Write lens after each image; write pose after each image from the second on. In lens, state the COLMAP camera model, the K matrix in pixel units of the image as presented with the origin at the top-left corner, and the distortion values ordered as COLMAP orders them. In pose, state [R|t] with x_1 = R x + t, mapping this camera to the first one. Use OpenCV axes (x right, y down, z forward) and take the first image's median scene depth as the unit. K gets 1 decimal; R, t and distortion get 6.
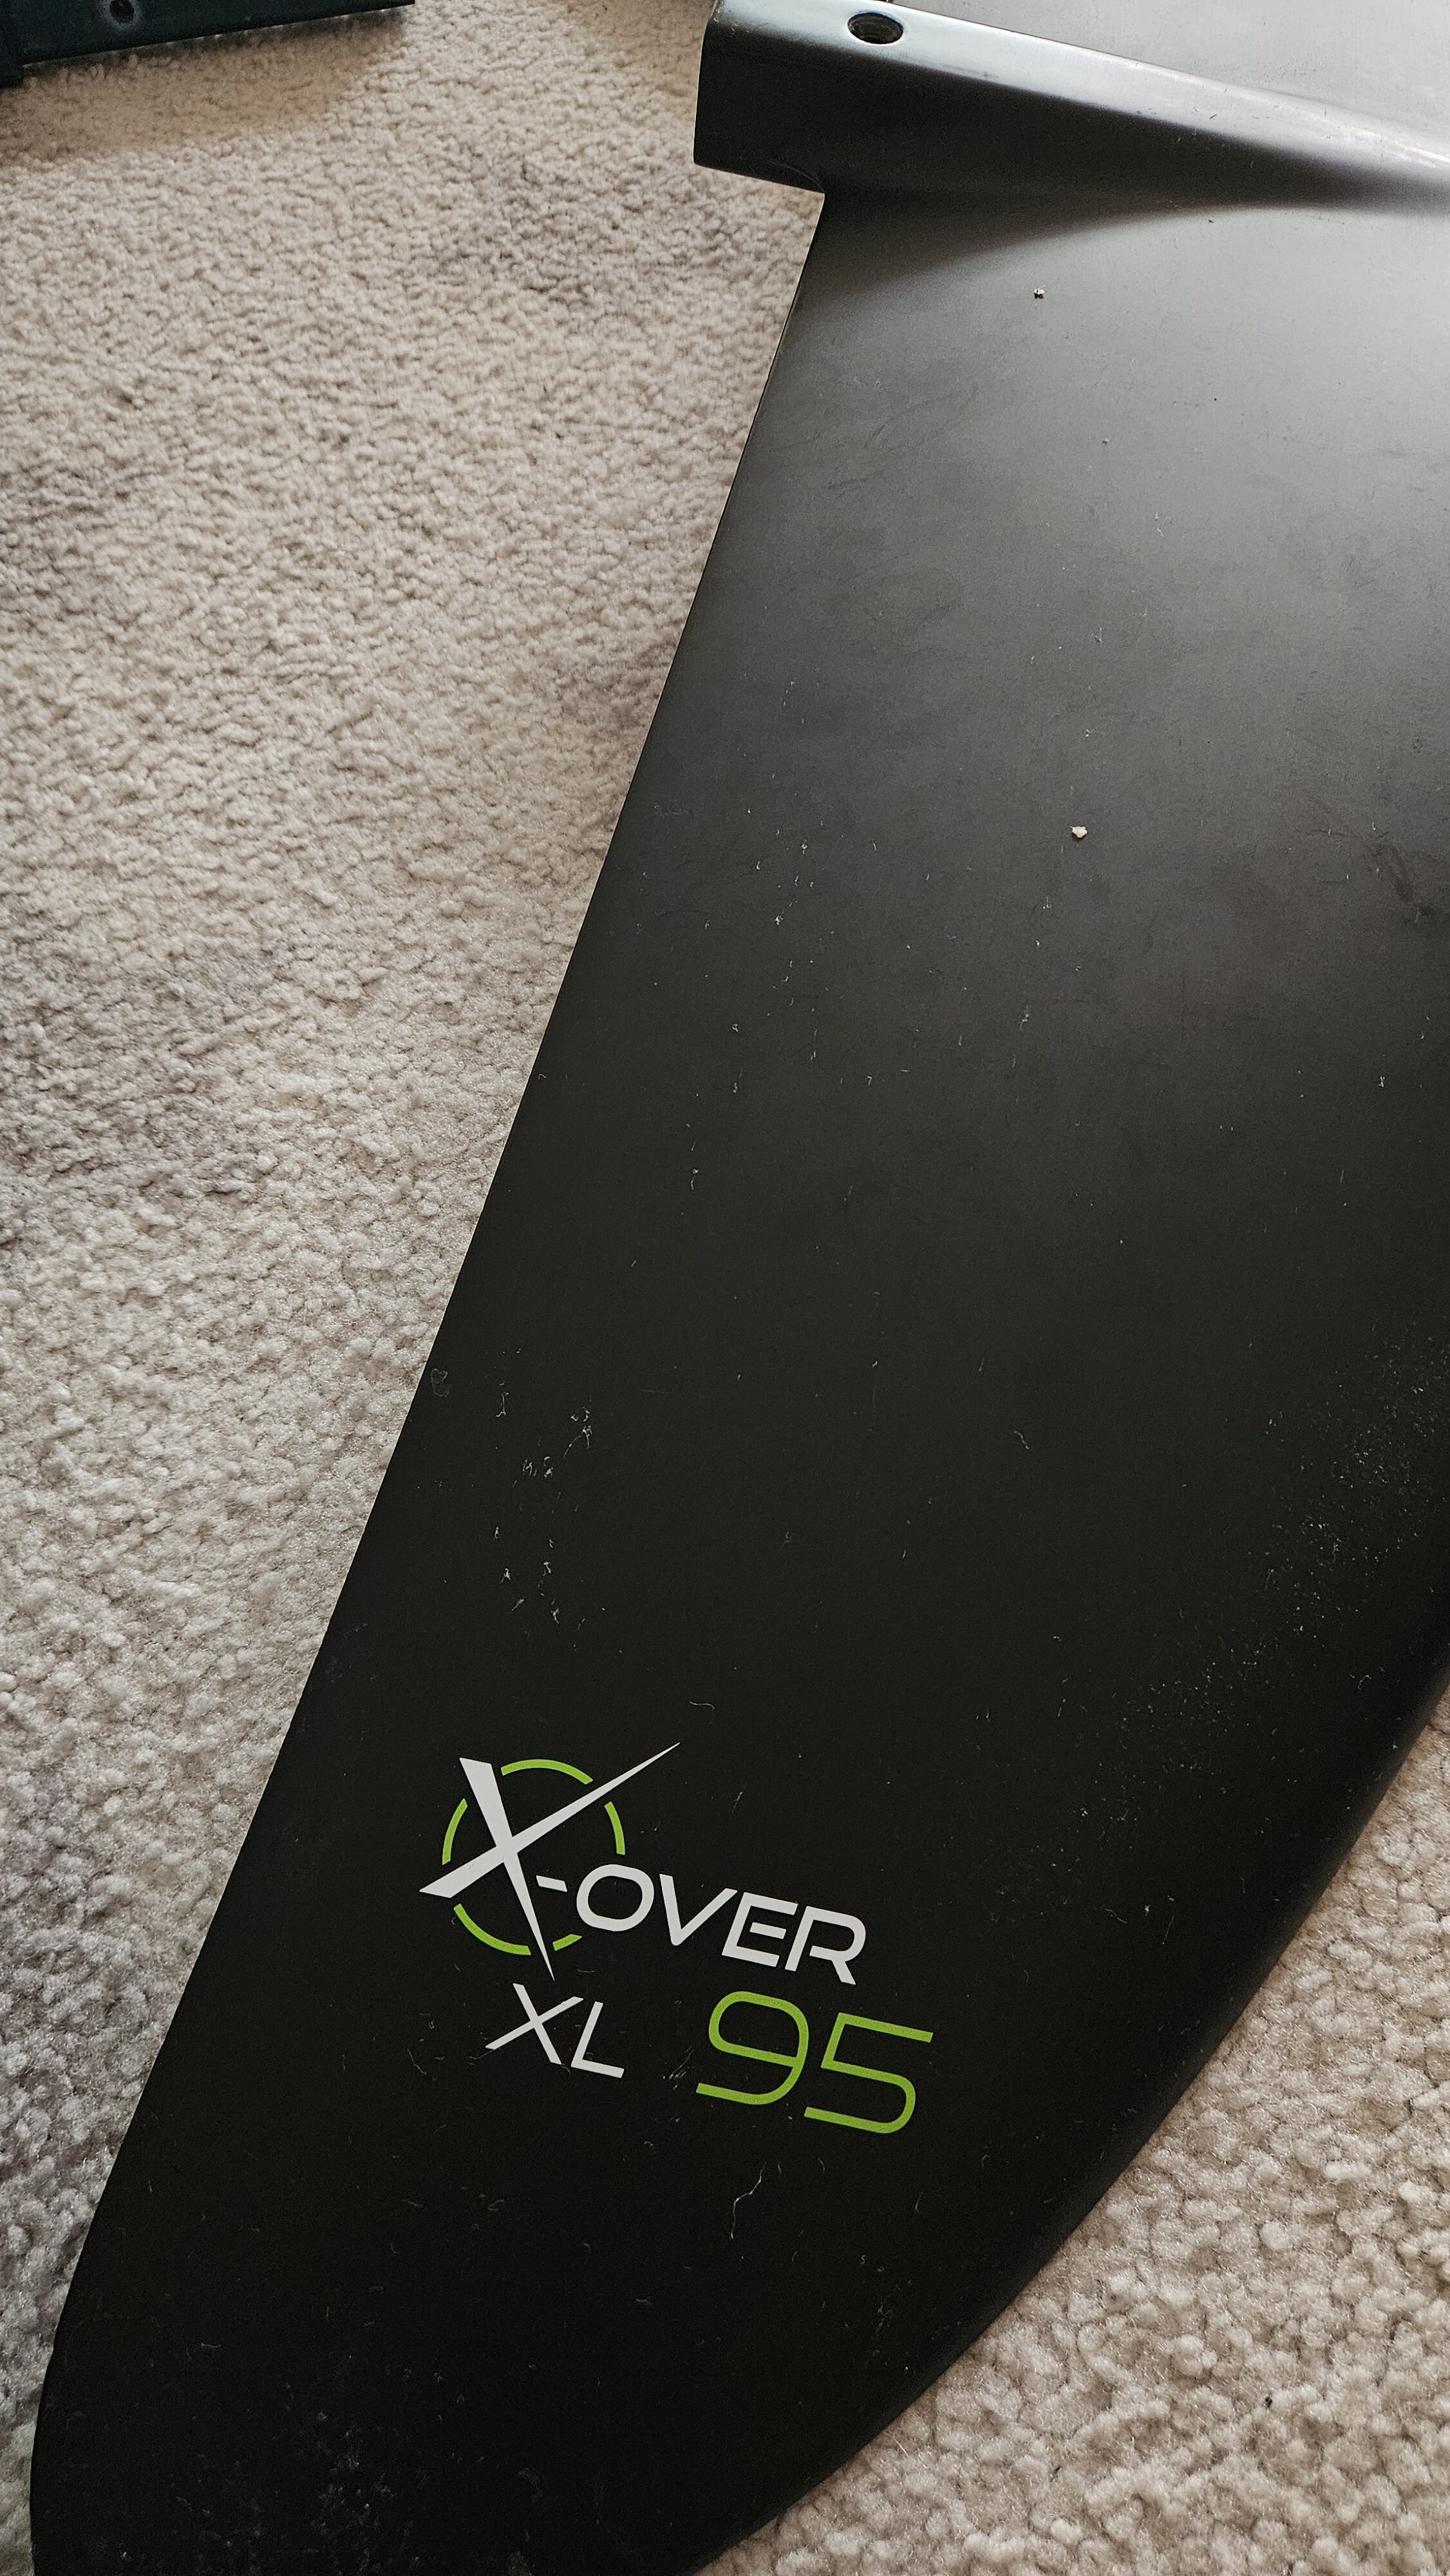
lens RADIAL K [[1686.4, 0, 718.3], [0, 1686.4, 1295.8], [0, 0, 1]] dist [0.008341, -0.008608]
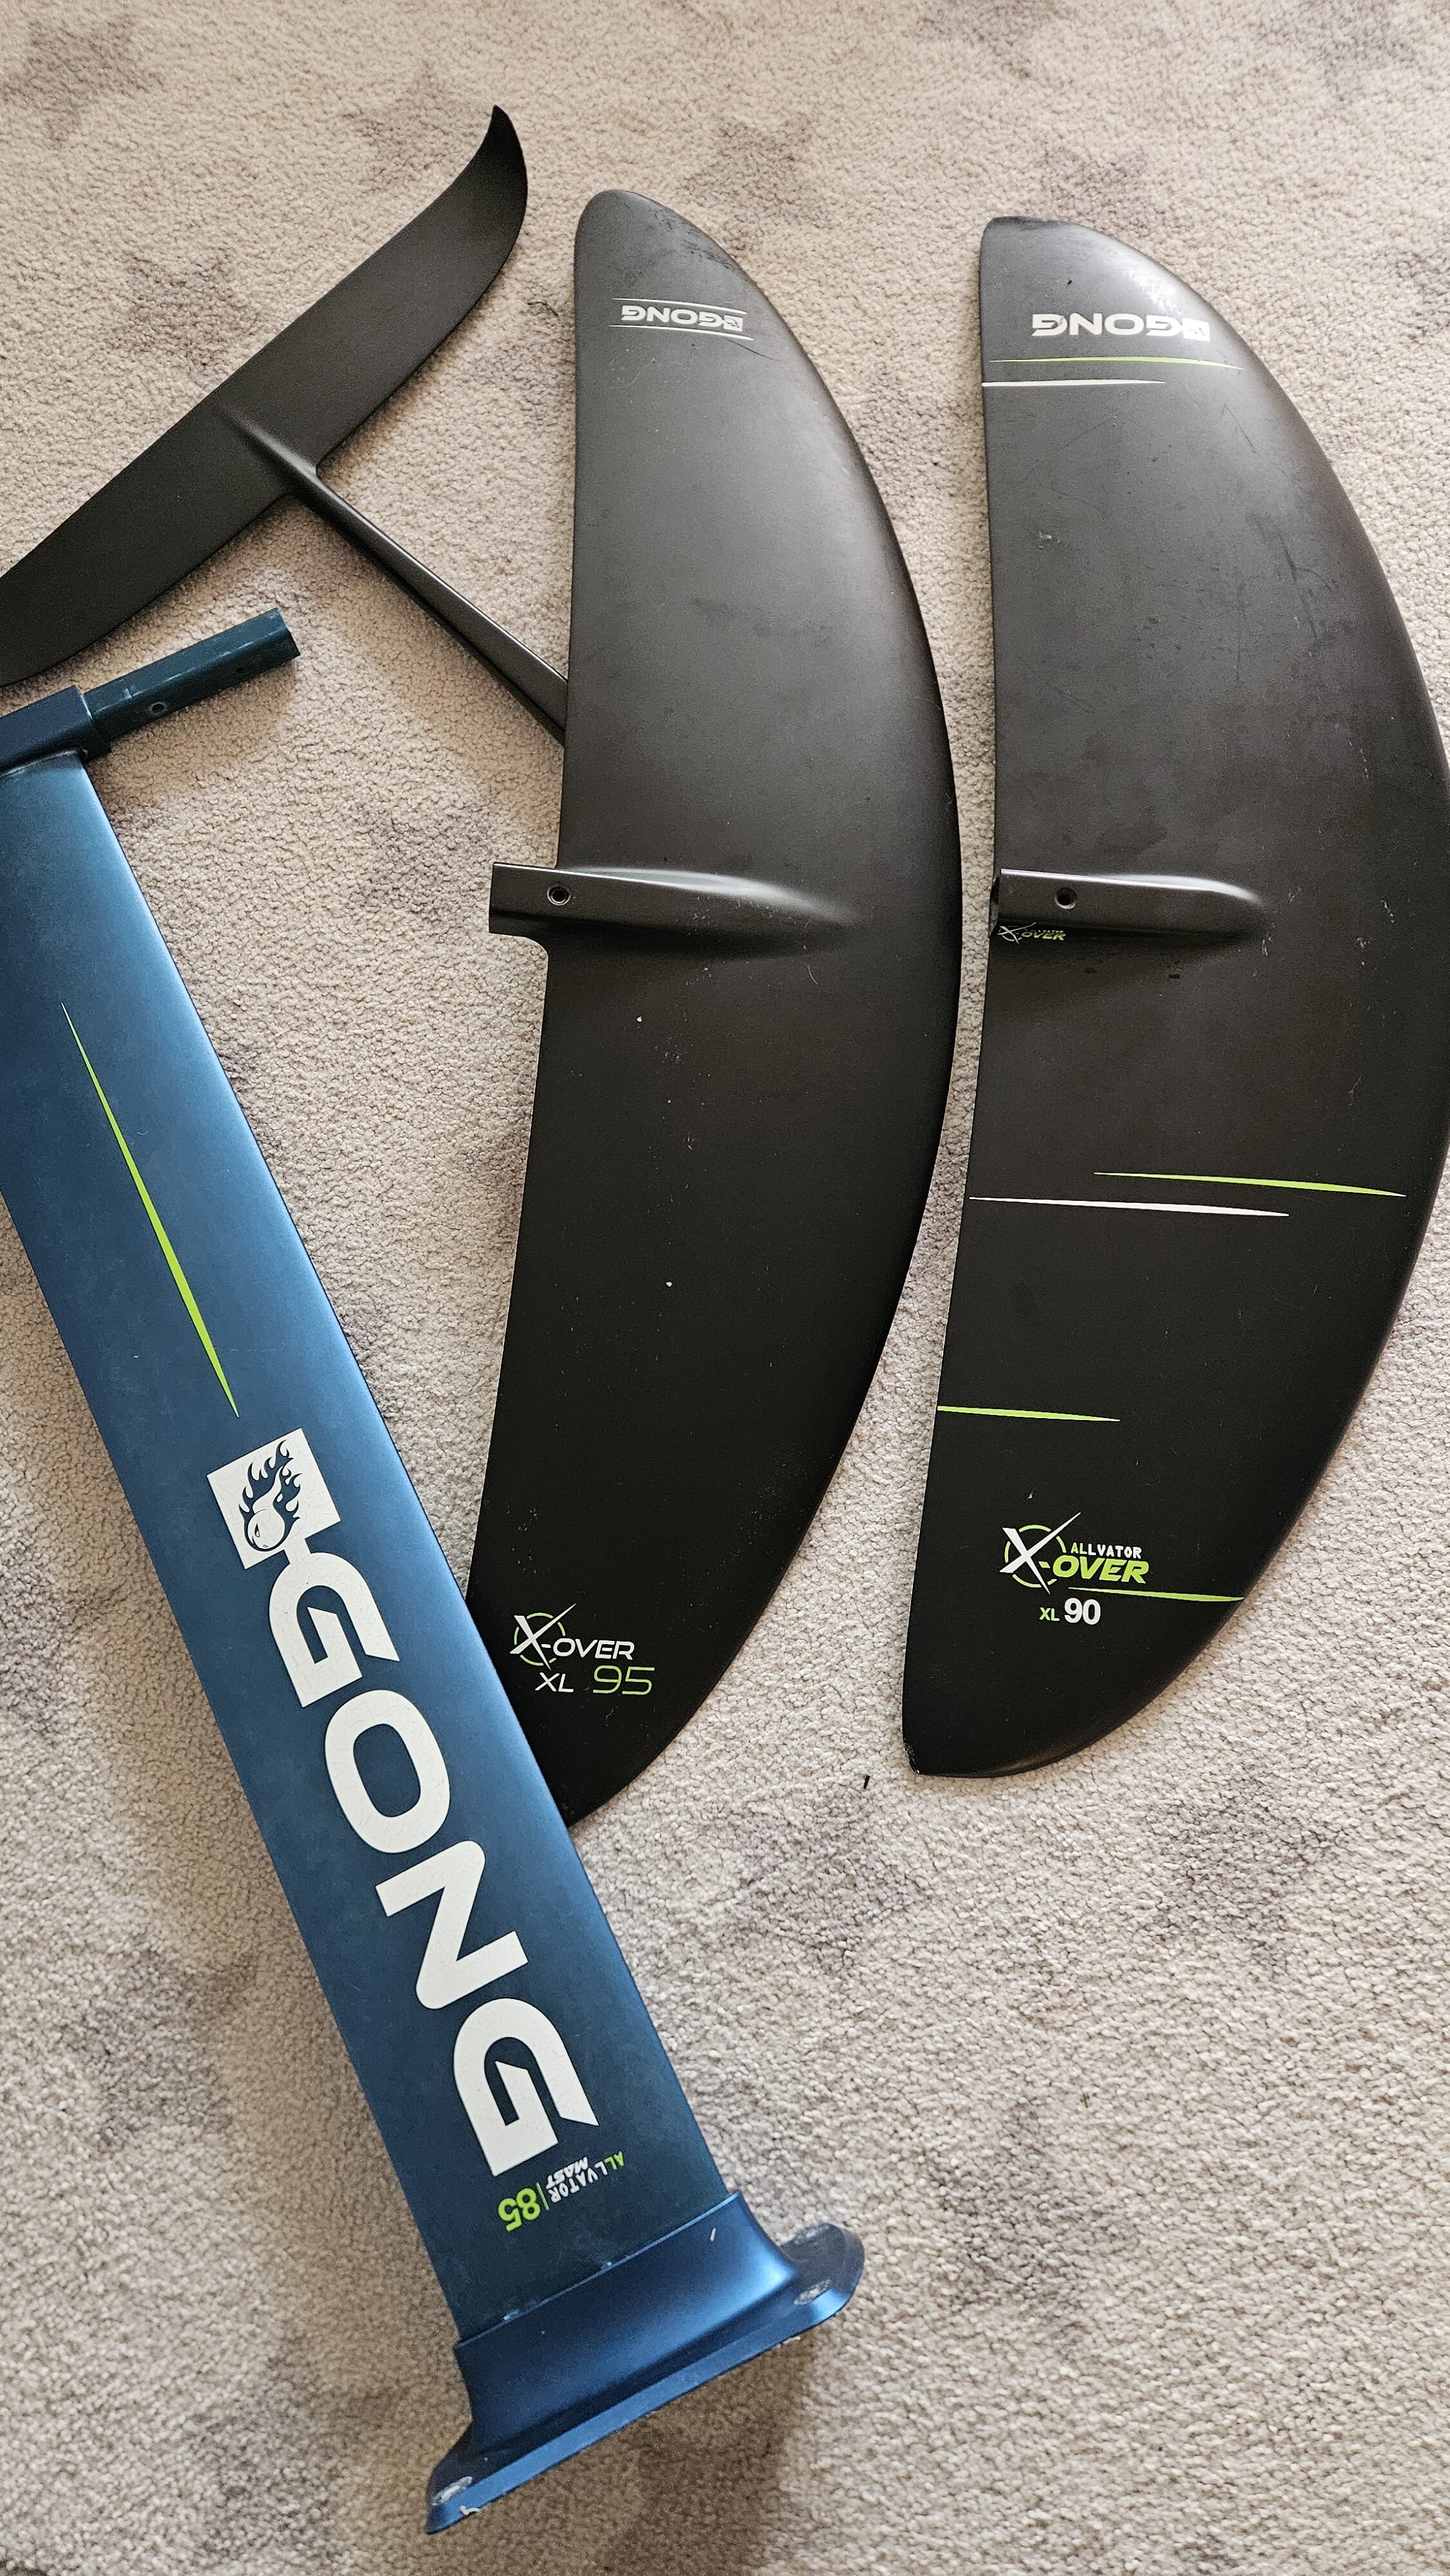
lens RADIAL K [[1686.4, 0, 737.8], [0, 1686.4, 1274.6], [0, 0, 1]] dist [0.008341, -0.008608]
pose [[0.989146, -0.137749, 0.051141, 0.153330], [0.116371, 0.946906, 0.299711, -0.951806], [-0.089711, -0.290506, 0.952658, -1.486437]]
